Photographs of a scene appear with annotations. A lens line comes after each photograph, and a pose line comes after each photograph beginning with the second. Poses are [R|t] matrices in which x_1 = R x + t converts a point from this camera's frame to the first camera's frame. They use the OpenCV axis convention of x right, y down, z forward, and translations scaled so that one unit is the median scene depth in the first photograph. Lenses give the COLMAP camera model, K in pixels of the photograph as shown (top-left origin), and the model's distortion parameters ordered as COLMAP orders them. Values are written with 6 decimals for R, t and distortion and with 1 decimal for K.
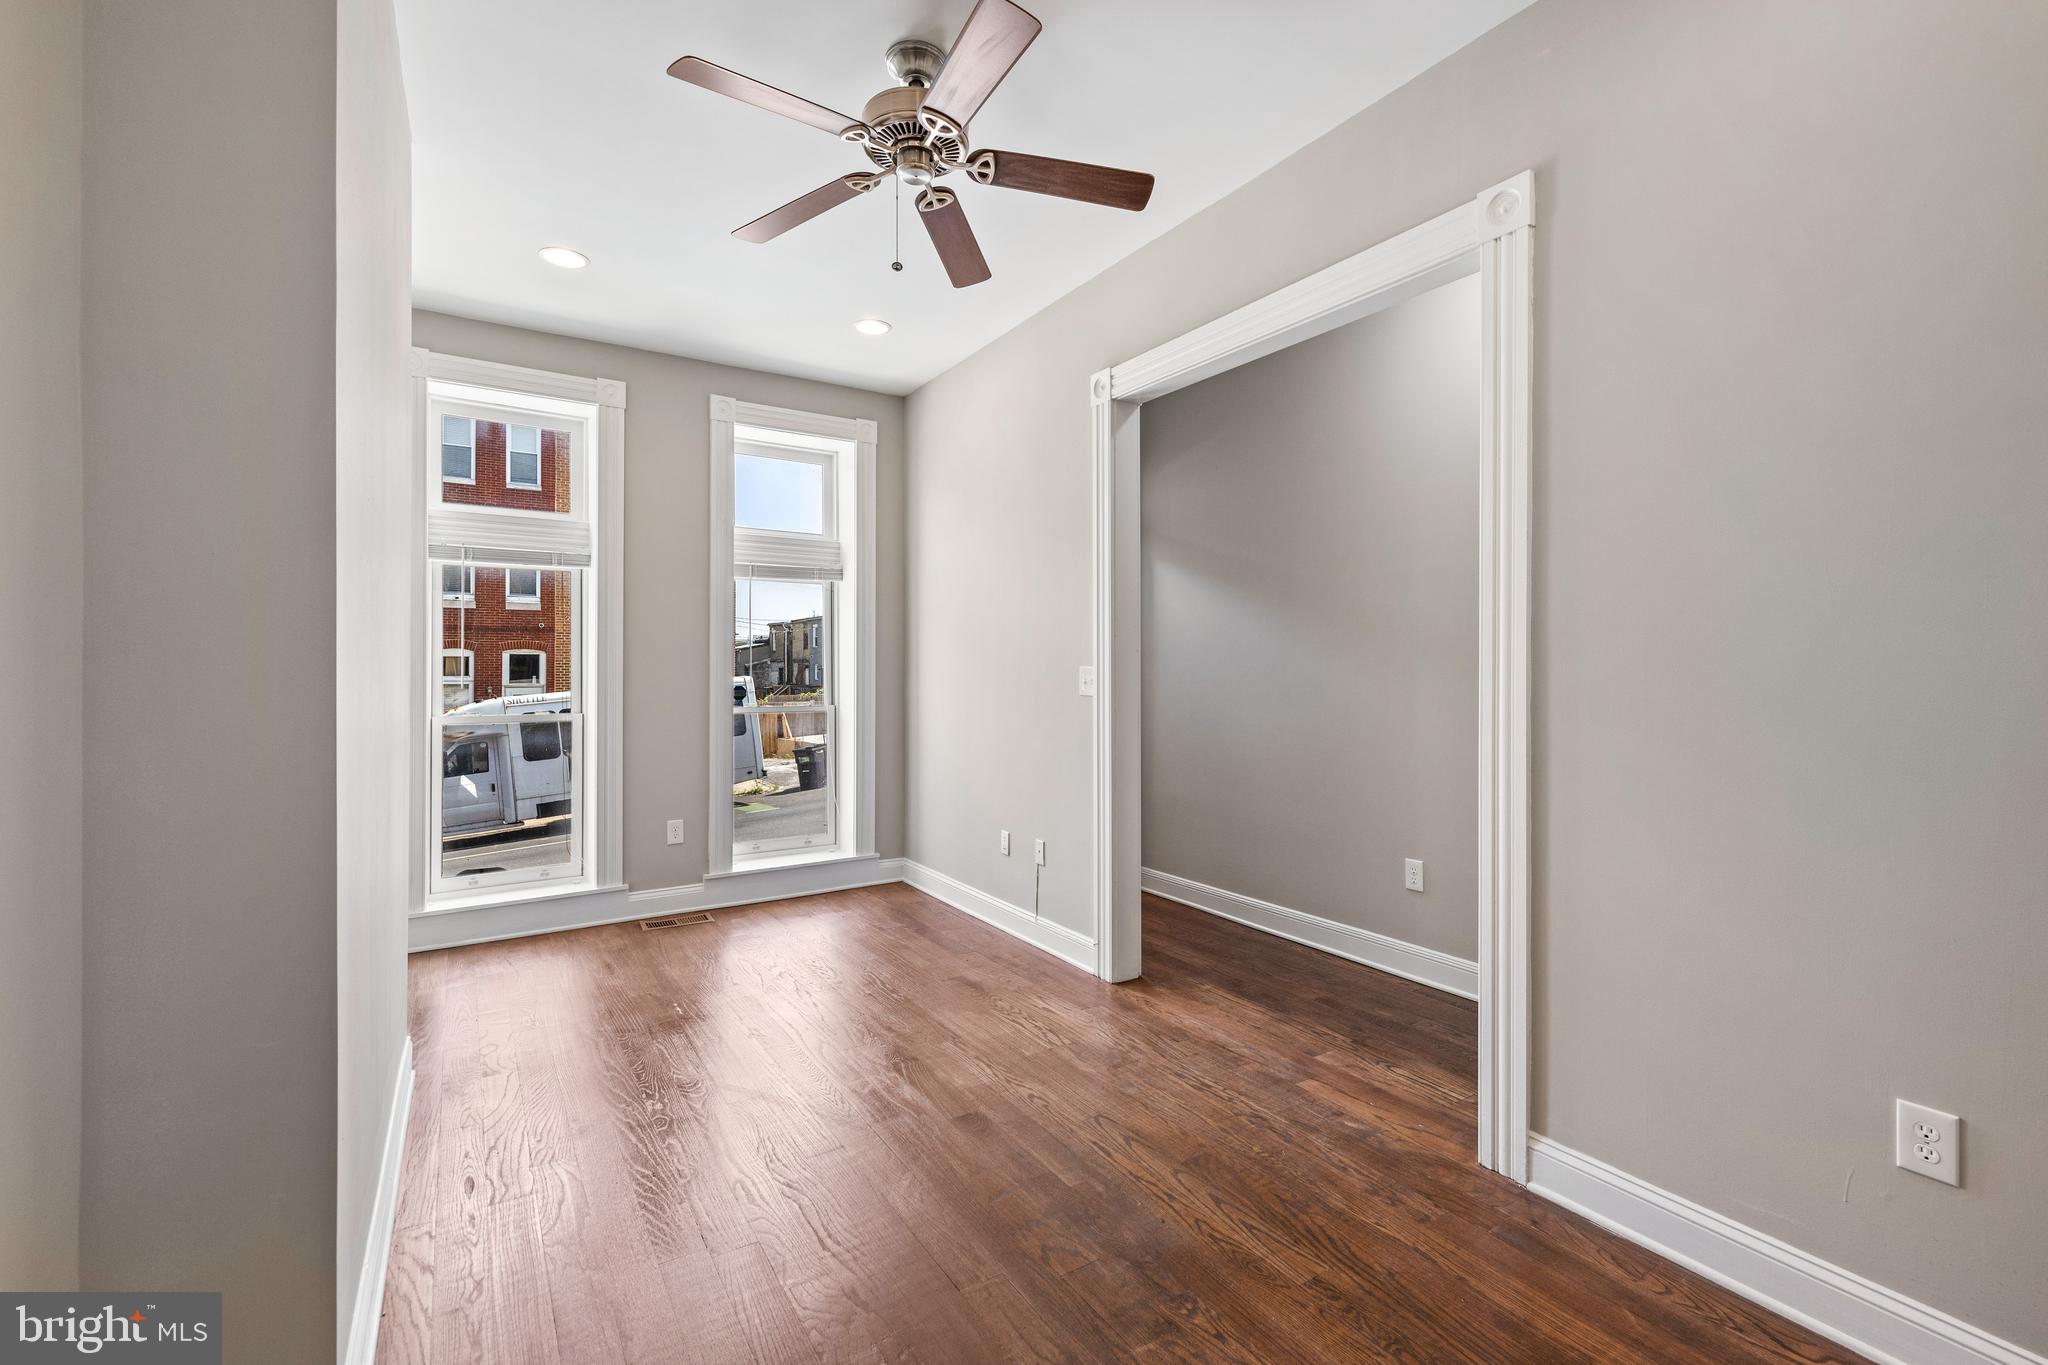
lens RADIAL K [[868.5, 0, 1018.1], [0, 868.5, 673.6], [0, 0, 1]] dist [0.007416, 0.000826]
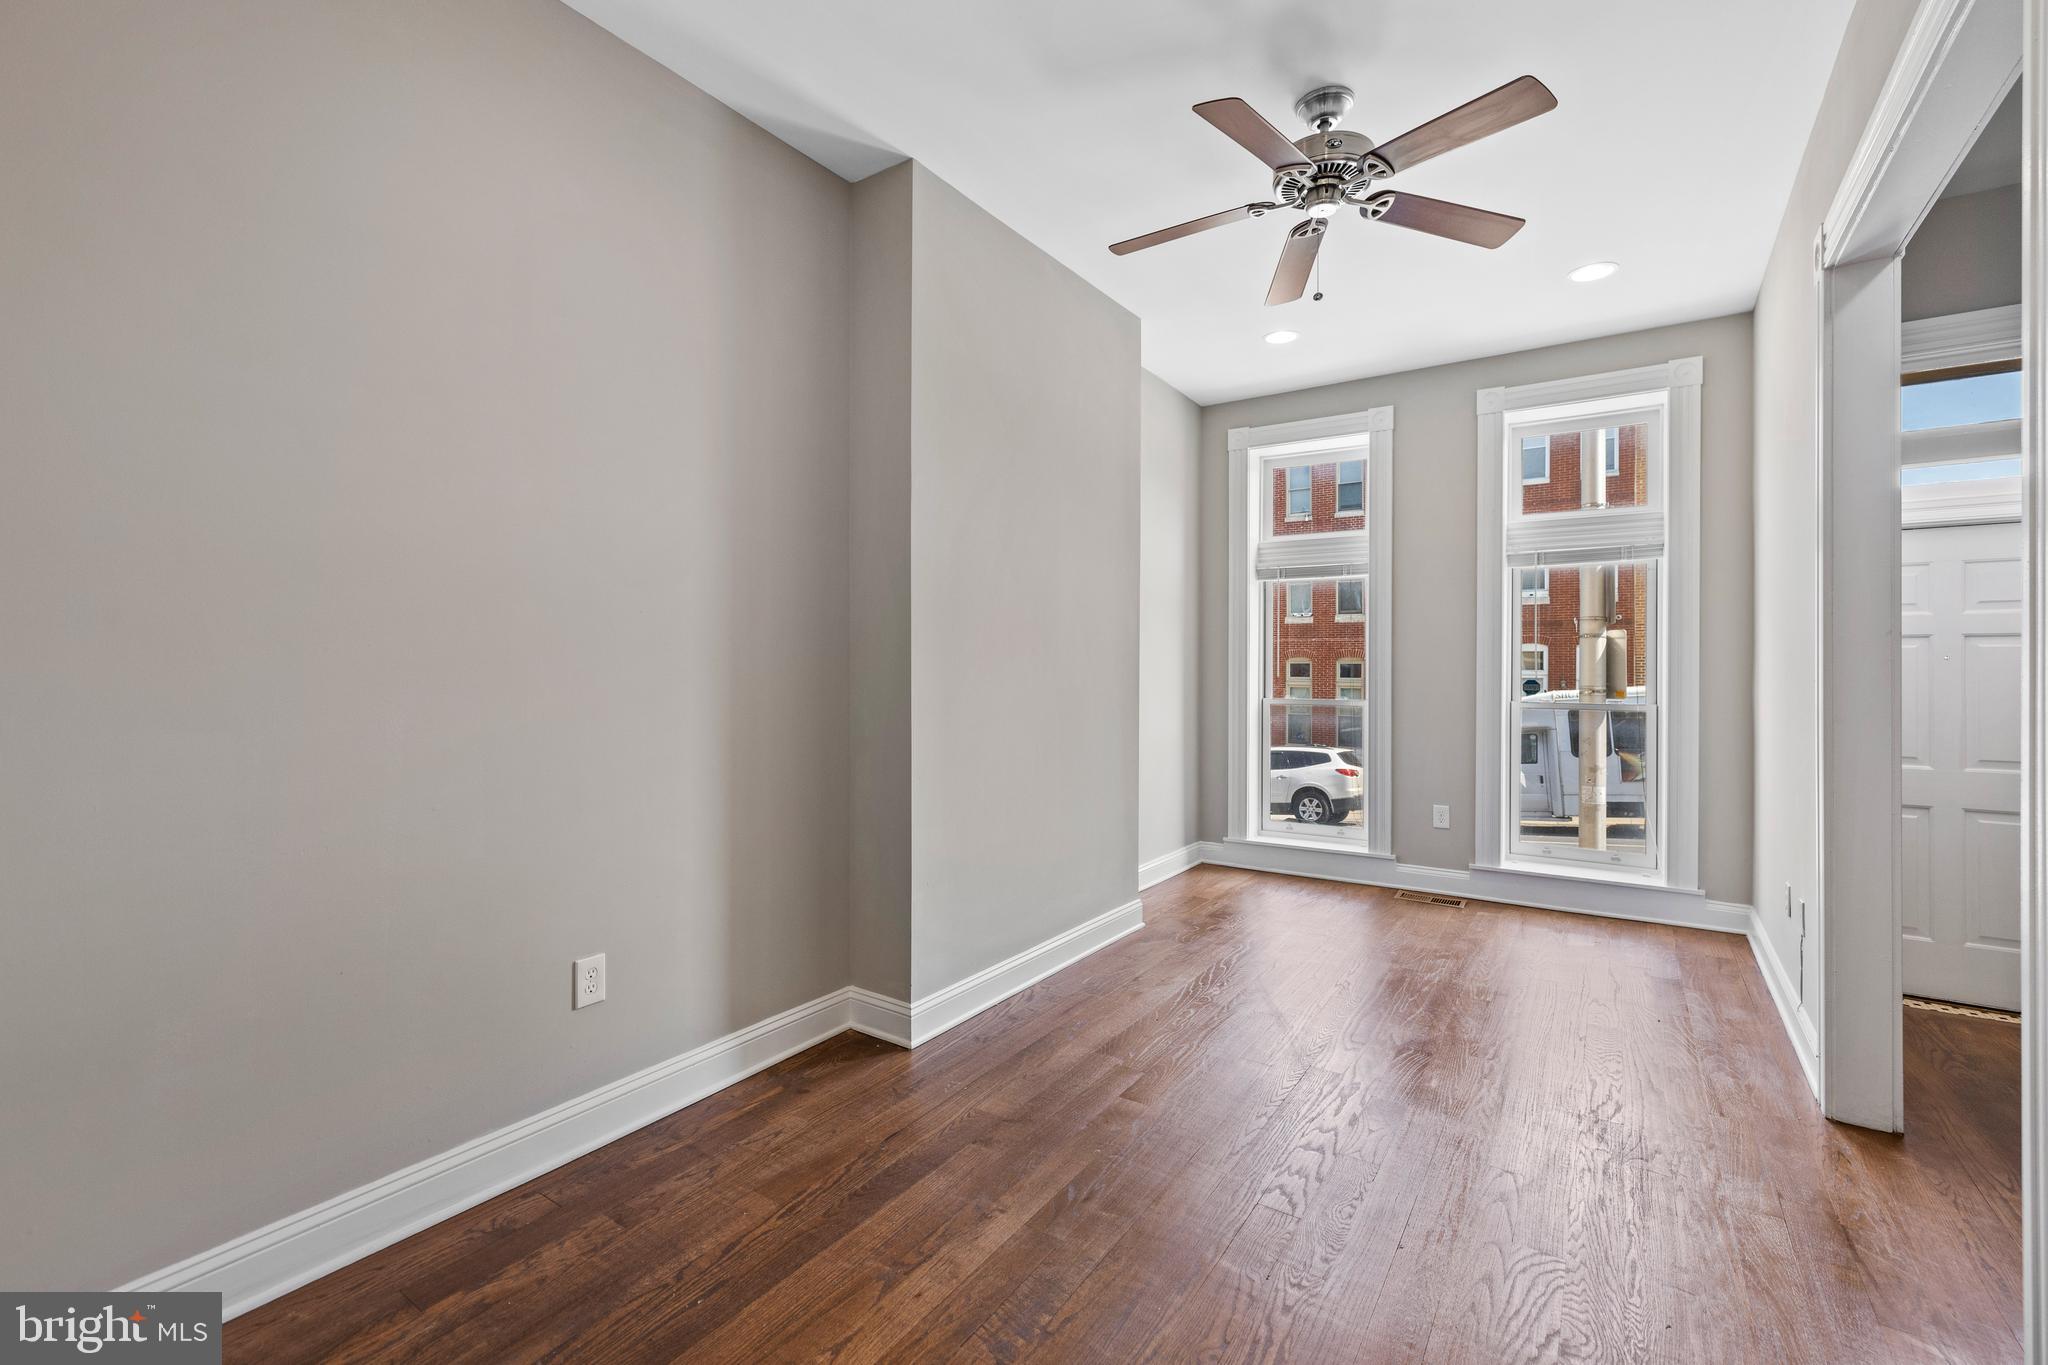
lens RADIAL K [[868.5, 0, 1020.3], [0, 868.5, 670.4], [0, 0, 1]] dist [0.007416, 0.000826]
pose [[0.413901, 0.006110, -0.910302, 0.348294], [-0.003744, 0.999980, 0.005009, 0.001403], [0.910314, 0.001335, 0.413915, 0.096672]]
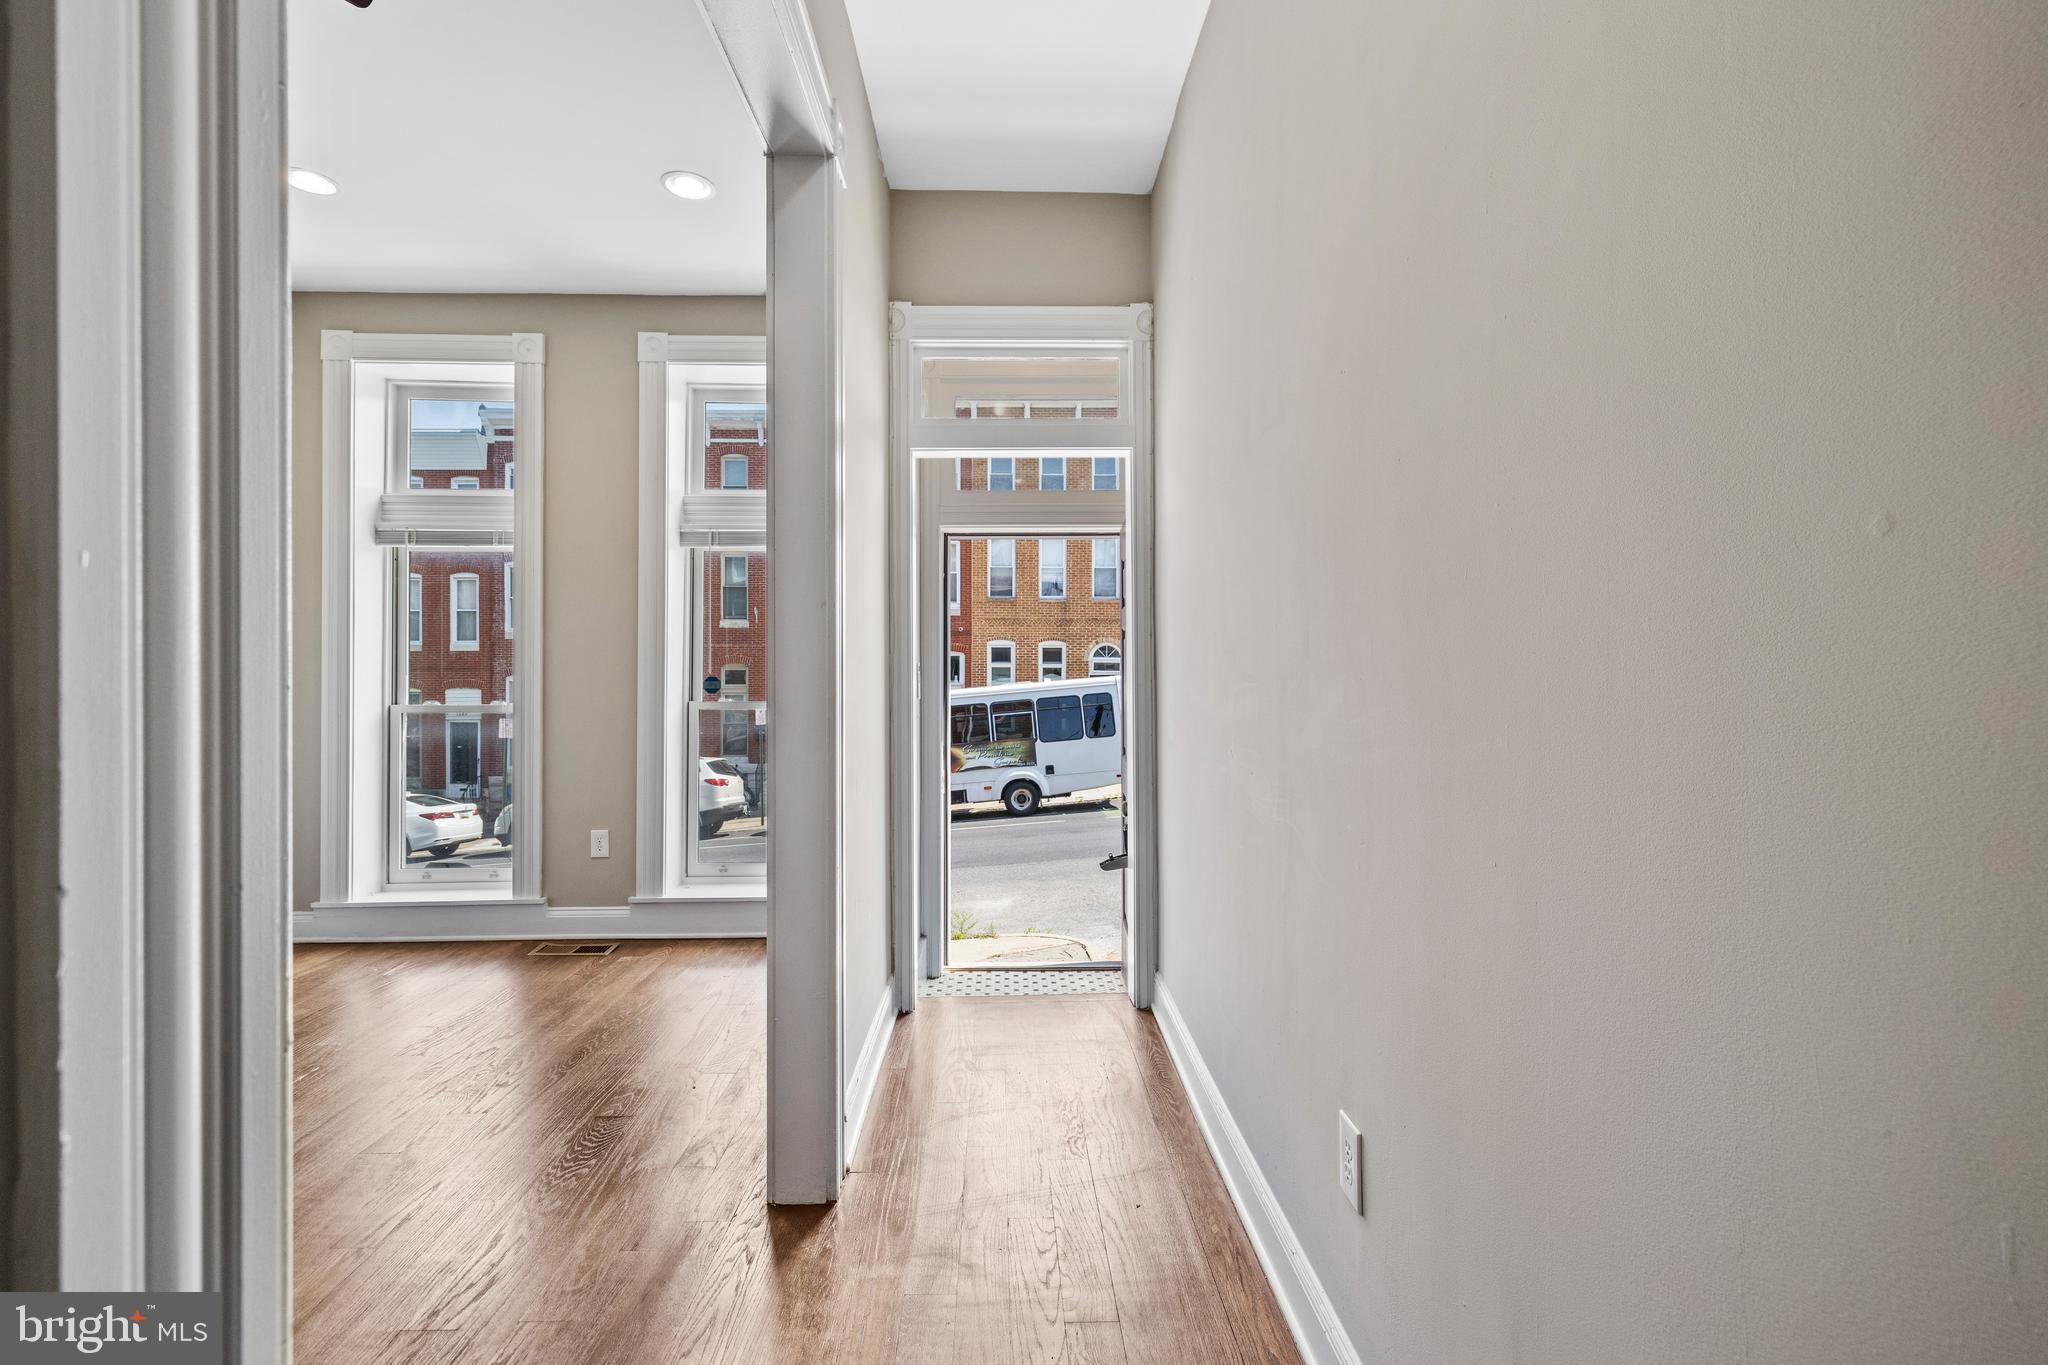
lens RADIAL K [[868.5, 0, 1021.2], [0, 868.5, 675.8], [0, 0, 1]] dist [0.007416, 0.000826]
pose [[0.857383, 0.002803, -0.514671, 0.405926], [-0.002909, 0.999996, 0.000600, 0.012431], [0.514670, 0.000983, 0.857388, 0.463993]]
